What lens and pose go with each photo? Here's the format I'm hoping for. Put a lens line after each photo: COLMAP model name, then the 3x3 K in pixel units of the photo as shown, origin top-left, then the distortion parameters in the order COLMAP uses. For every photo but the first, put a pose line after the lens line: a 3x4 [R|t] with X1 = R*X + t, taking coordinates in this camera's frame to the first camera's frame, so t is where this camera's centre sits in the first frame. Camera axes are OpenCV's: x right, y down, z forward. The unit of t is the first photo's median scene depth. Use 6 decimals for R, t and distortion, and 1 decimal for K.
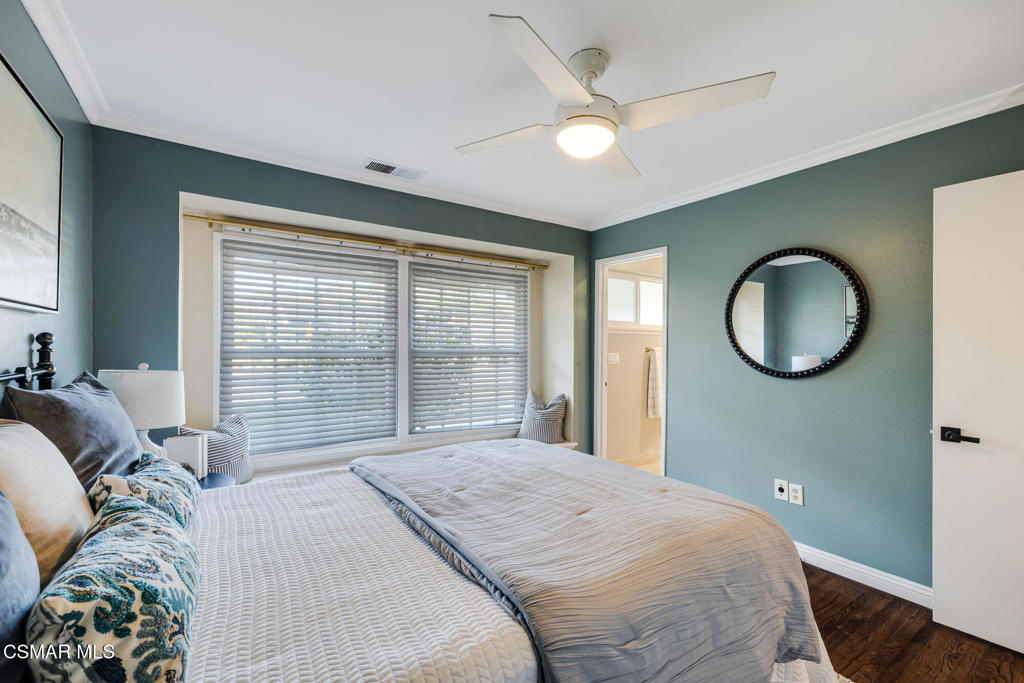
lens RADIAL K [[430.6, 0, 515.6], [0, 430.6, 345.1], [0, 0, 1]] dist [-0.000549, -0.000089]
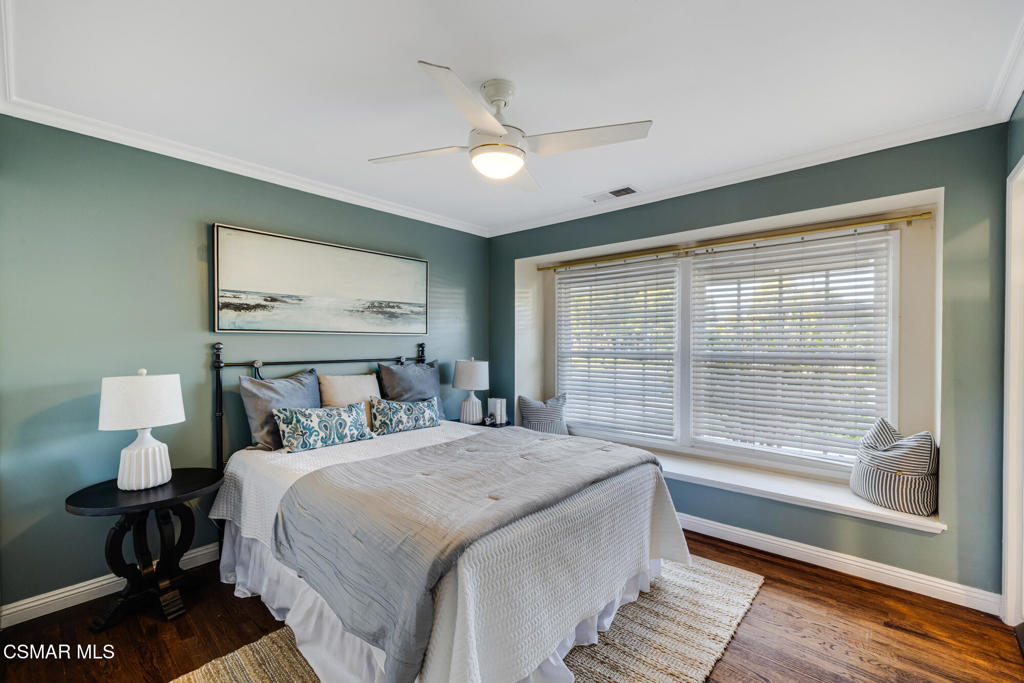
lens RADIAL K [[430.6, 0, 519.5], [0, 430.6, 344.1], [0, 0, 1]] dist [-0.000549, -0.000089]
pose [[0.253319, -0.018787, -0.967200, 0.745745], [-0.001504, 0.999803, -0.019814, 0.013217], [0.967382, 0.006473, 0.253240, 0.477402]]
